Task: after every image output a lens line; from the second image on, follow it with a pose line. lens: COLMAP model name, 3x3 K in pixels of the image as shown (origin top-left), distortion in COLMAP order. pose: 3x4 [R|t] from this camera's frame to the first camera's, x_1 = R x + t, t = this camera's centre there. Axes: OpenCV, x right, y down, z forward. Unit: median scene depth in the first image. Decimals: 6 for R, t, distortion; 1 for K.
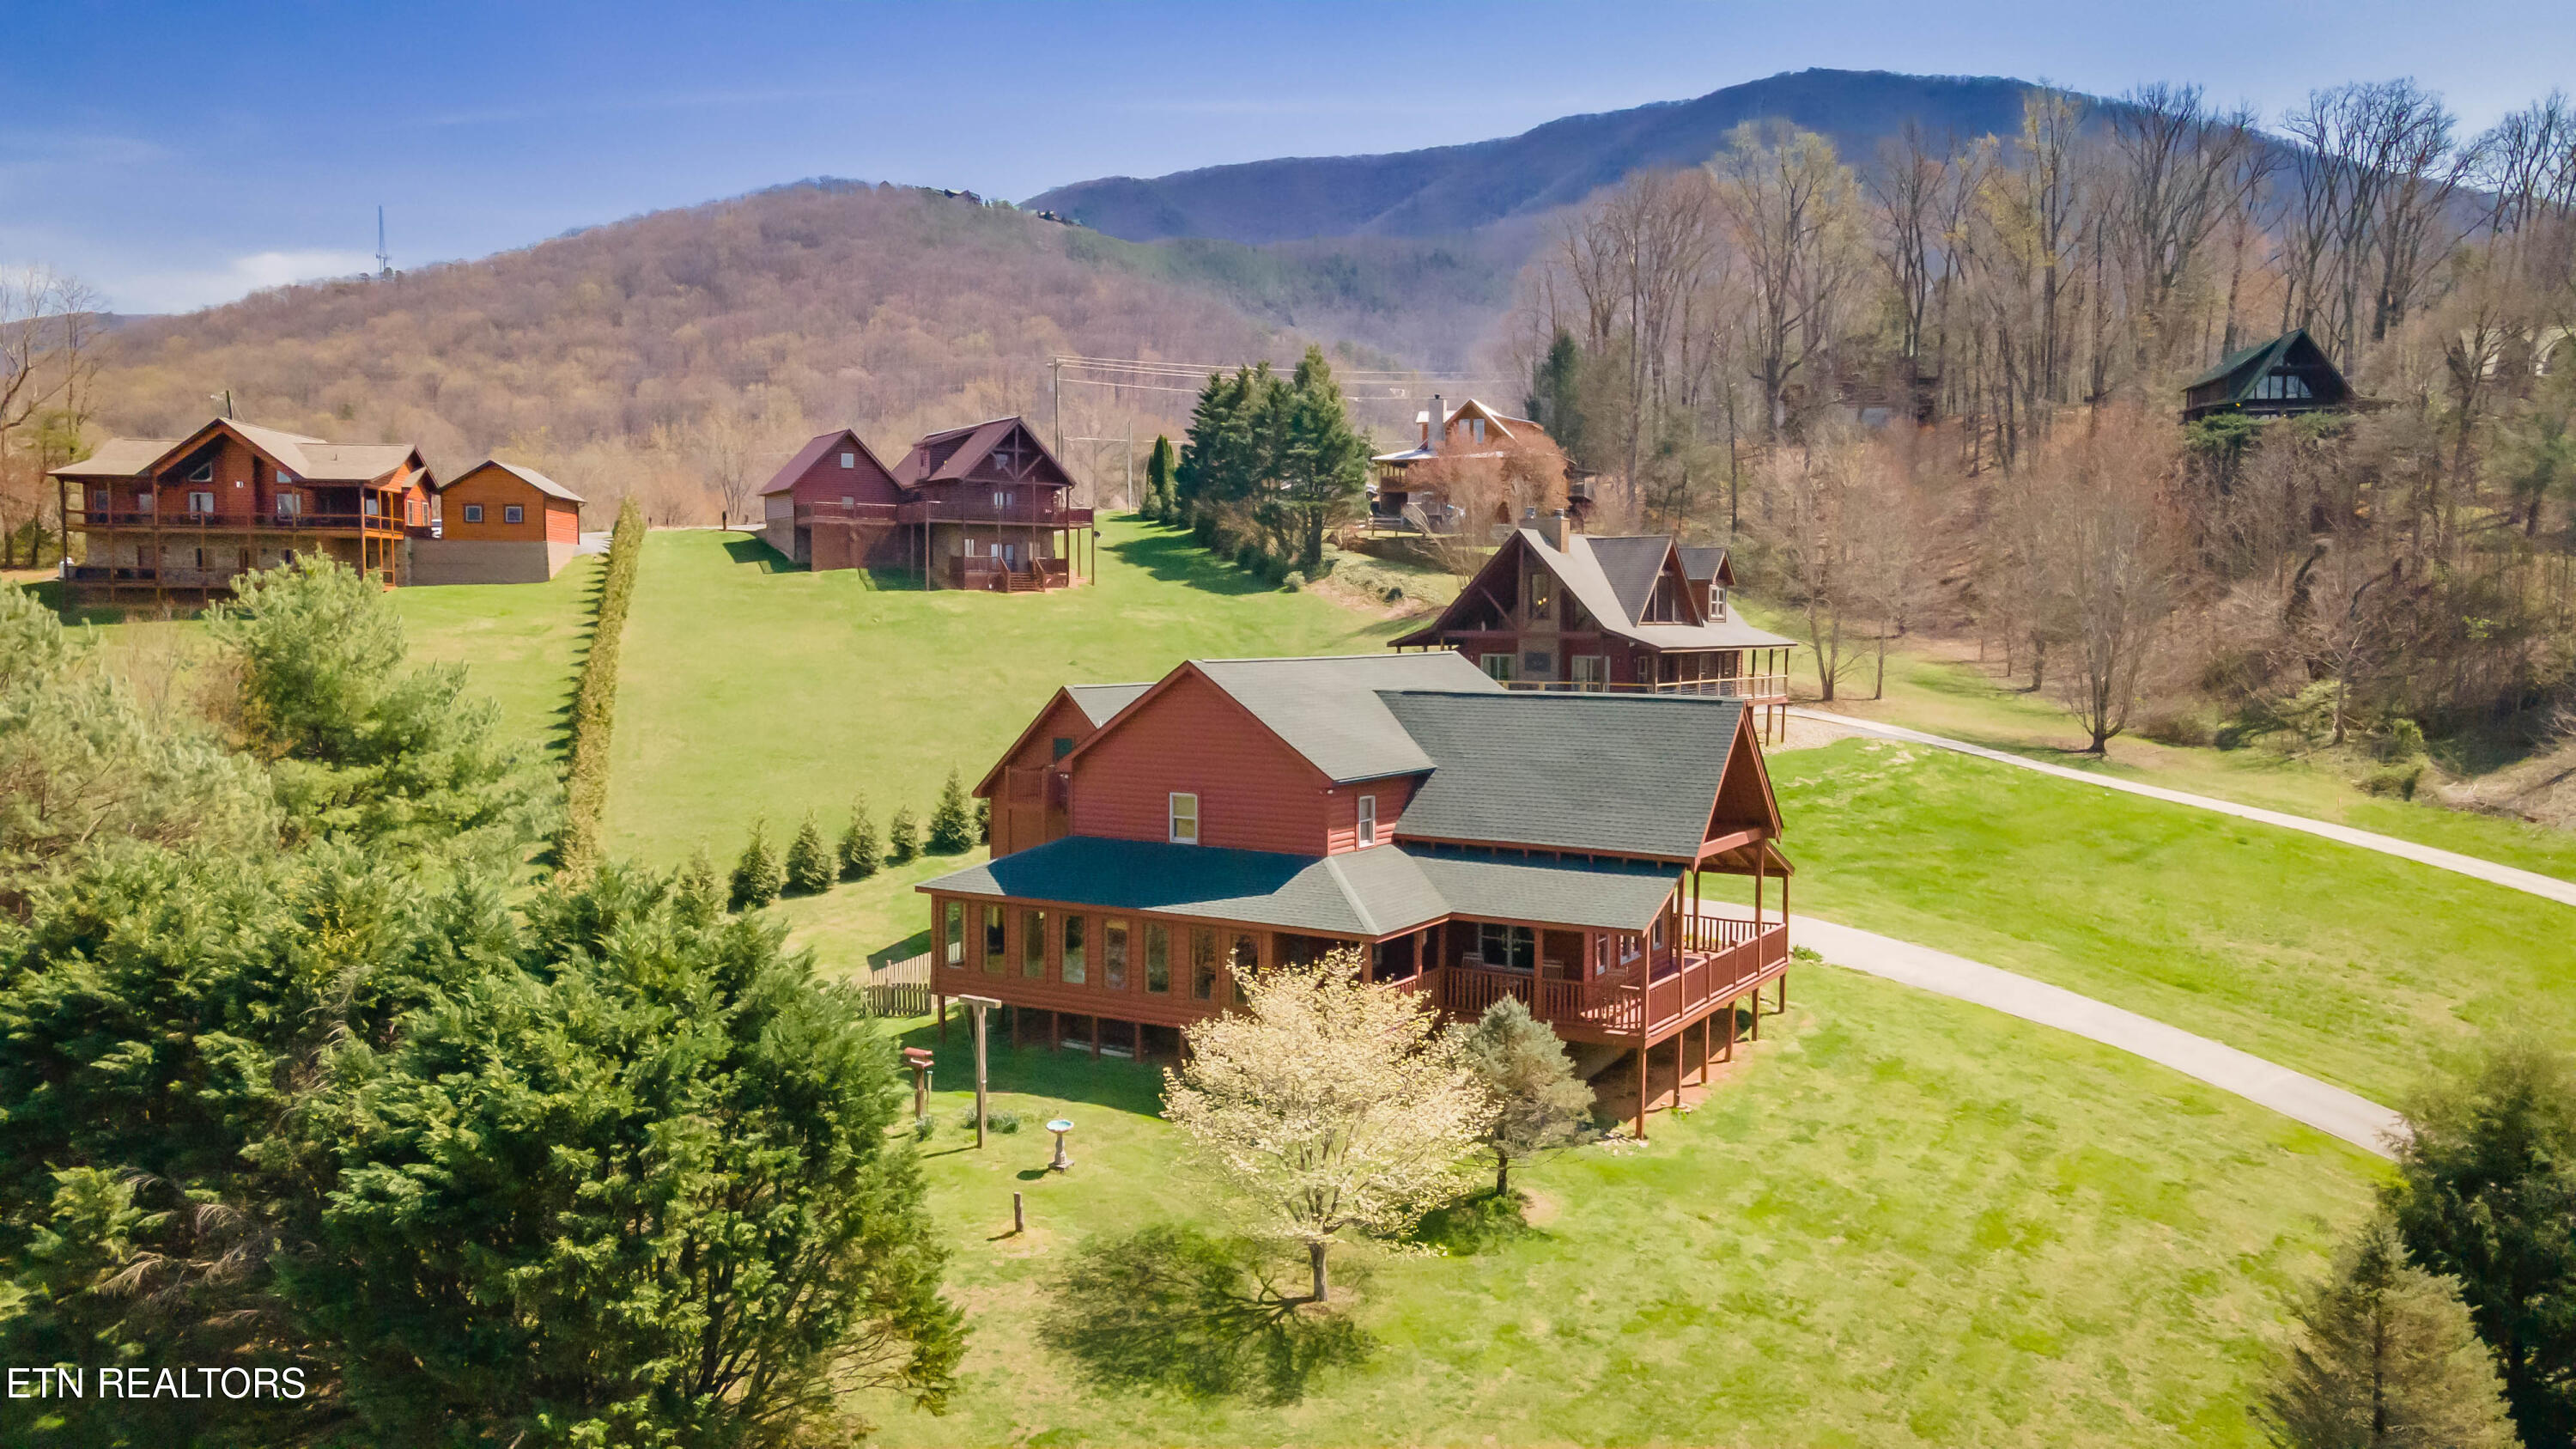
lens RADIAL K [[1880.0, 0, 1300.9], [0, 1880.0, 705.2], [0, 0, 1]] dist [0.023421, 0.020163]
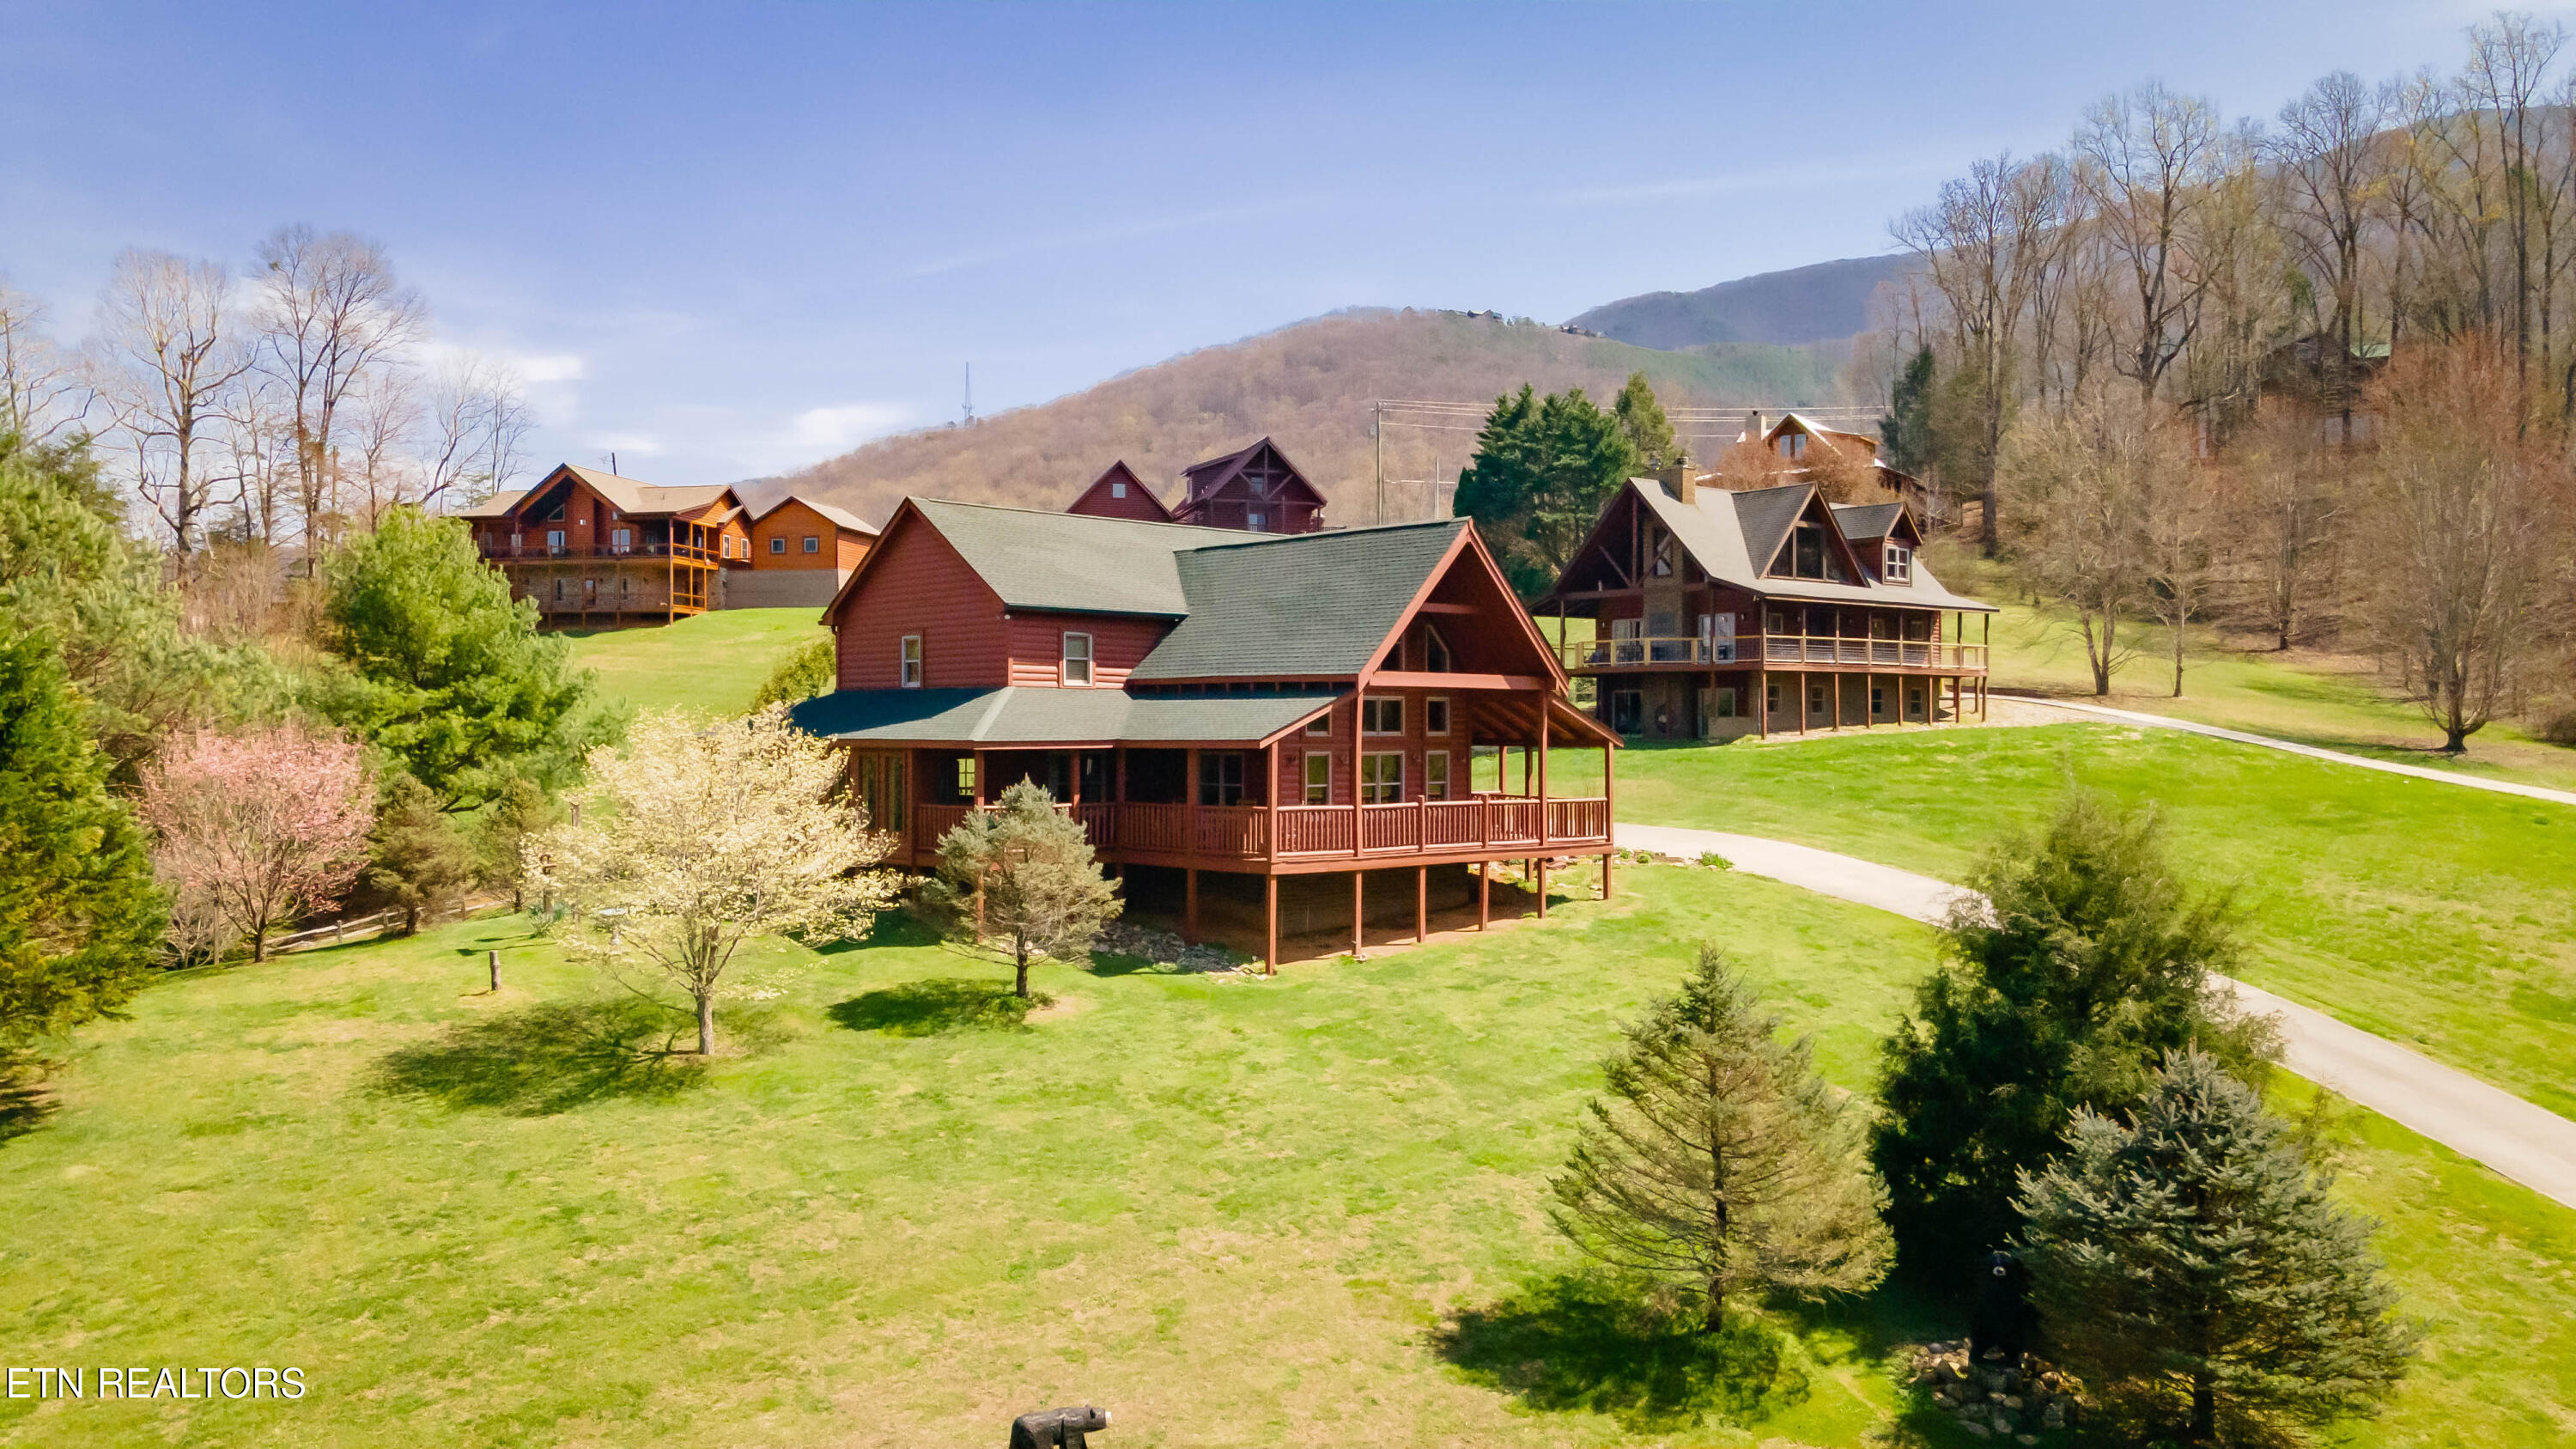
lens RADIAL K [[1880.0, 0, 1291.8], [0, 1880.0, 727.7], [0, 0, 1]] dist [0.023421, 0.020163]
pose [[0.956785, -0.006561, -0.290724, 0.175833], [-0.008452, 0.998696, -0.050354, 0.060753], [0.290675, 0.050635, 0.955481, 0.052627]]
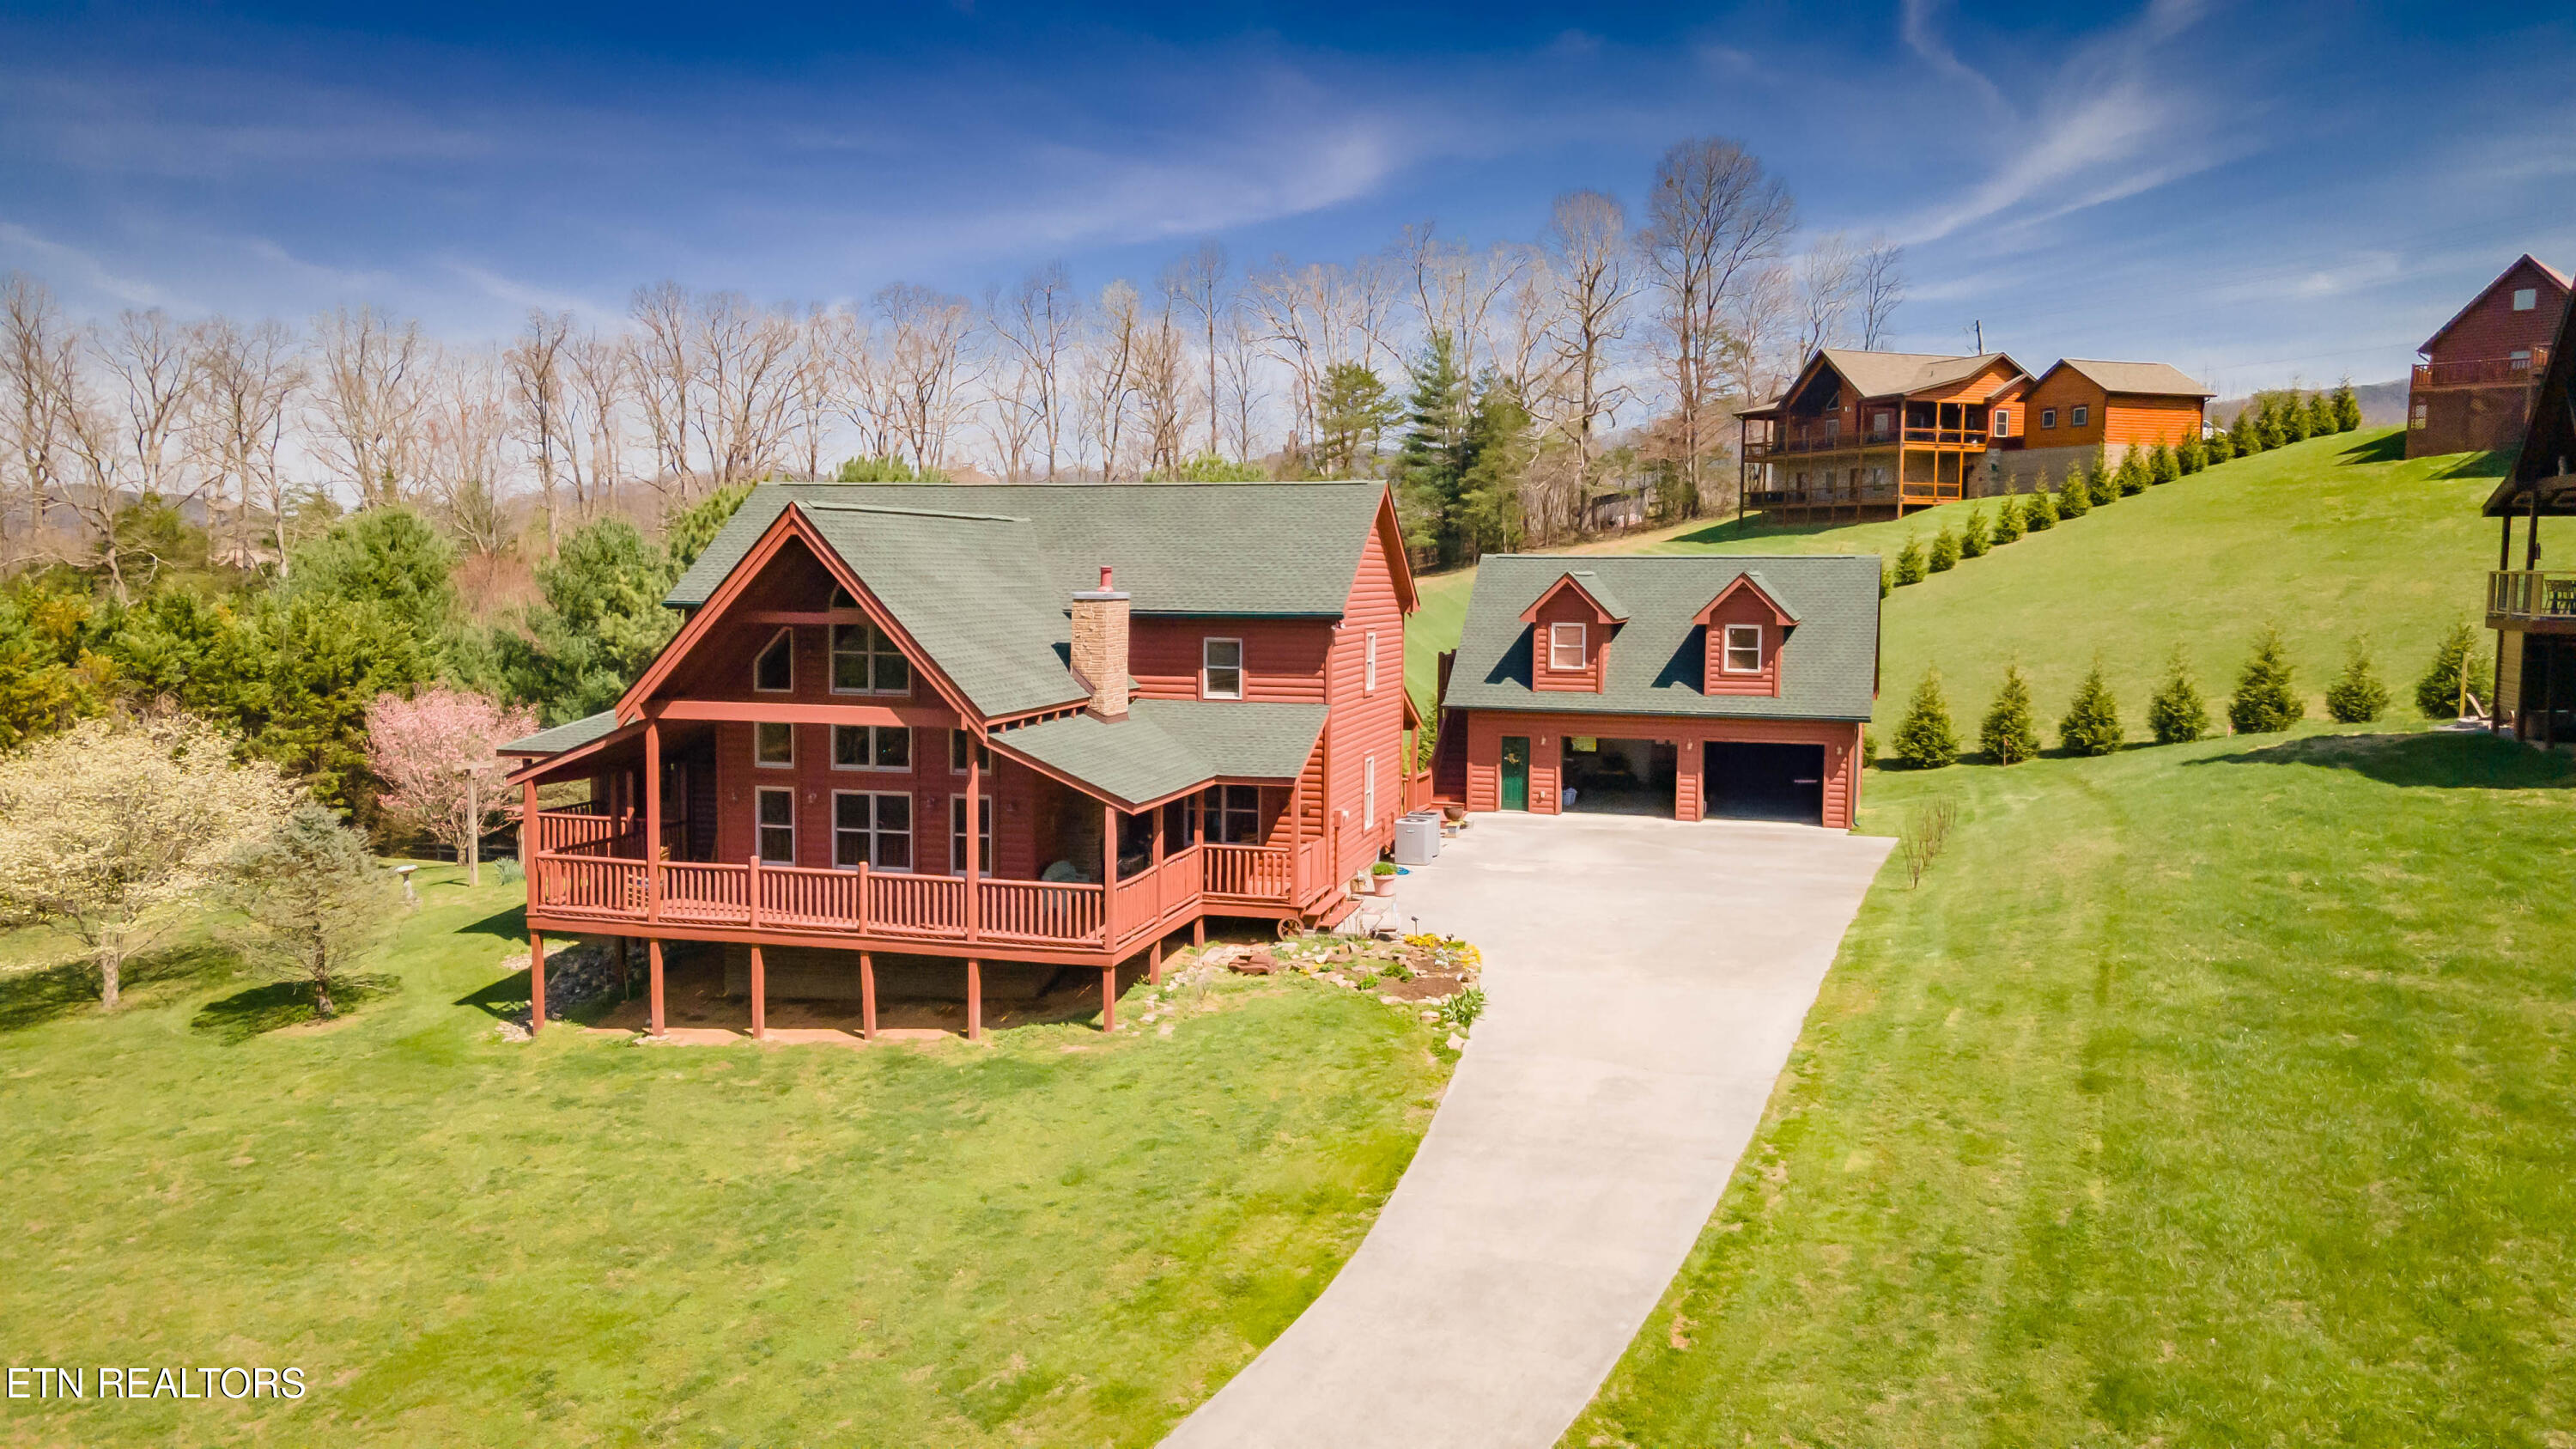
lens RADIAL K [[1880.0, 0, 1284.2], [0, 1880.0, 733.5], [0, 0, 1]] dist [0.023421, 0.020163]
pose [[0.256265, 0.080624, -0.963238, 0.406291], [-0.052464, 0.996207, 0.069426, 0.009570], [0.965182, 0.032744, 0.259523, 0.425748]]
